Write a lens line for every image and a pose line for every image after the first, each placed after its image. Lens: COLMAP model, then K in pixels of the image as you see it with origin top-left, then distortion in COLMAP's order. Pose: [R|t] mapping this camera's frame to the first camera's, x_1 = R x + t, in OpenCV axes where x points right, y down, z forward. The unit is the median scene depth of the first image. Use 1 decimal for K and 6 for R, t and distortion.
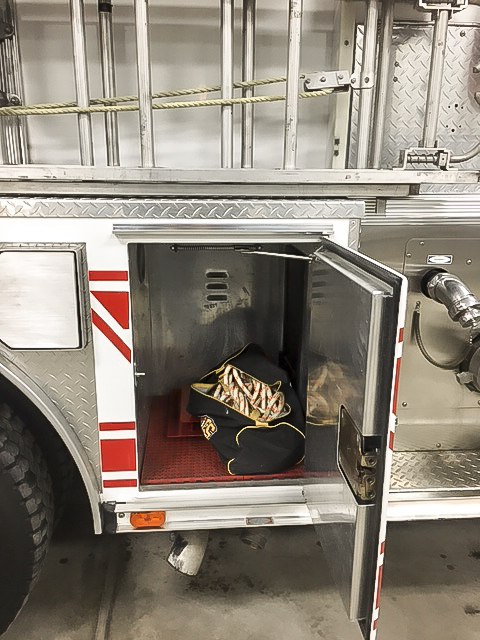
lens RADIAL K [[539.9, 0, 237.3], [0, 539.9, 322.5], [0, 0, 1]] dist [0.046381, -0.011313]
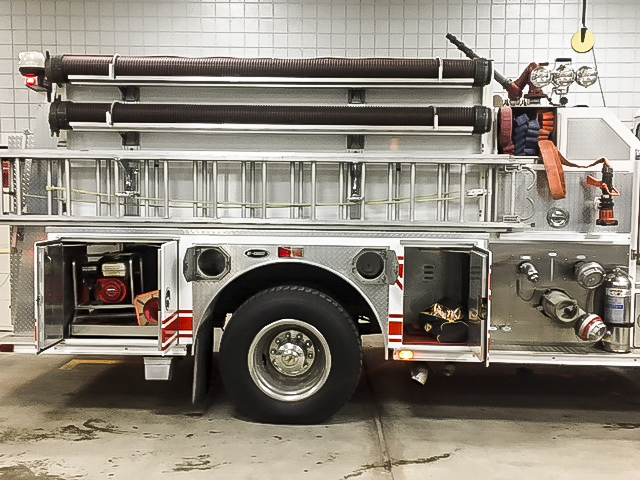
lens RADIAL K [[741.5, 0, 318.6], [0, 741.5, 239.1], [0, 0, 1]] dist [0.085618, 0.000000]
pose [[0.993058, 0.012152, -0.116994, -0.176542], [-0.037112, 0.976212, -0.213619, 0.612066], [0.111615, 0.216478, 0.969886, -2.619301]]
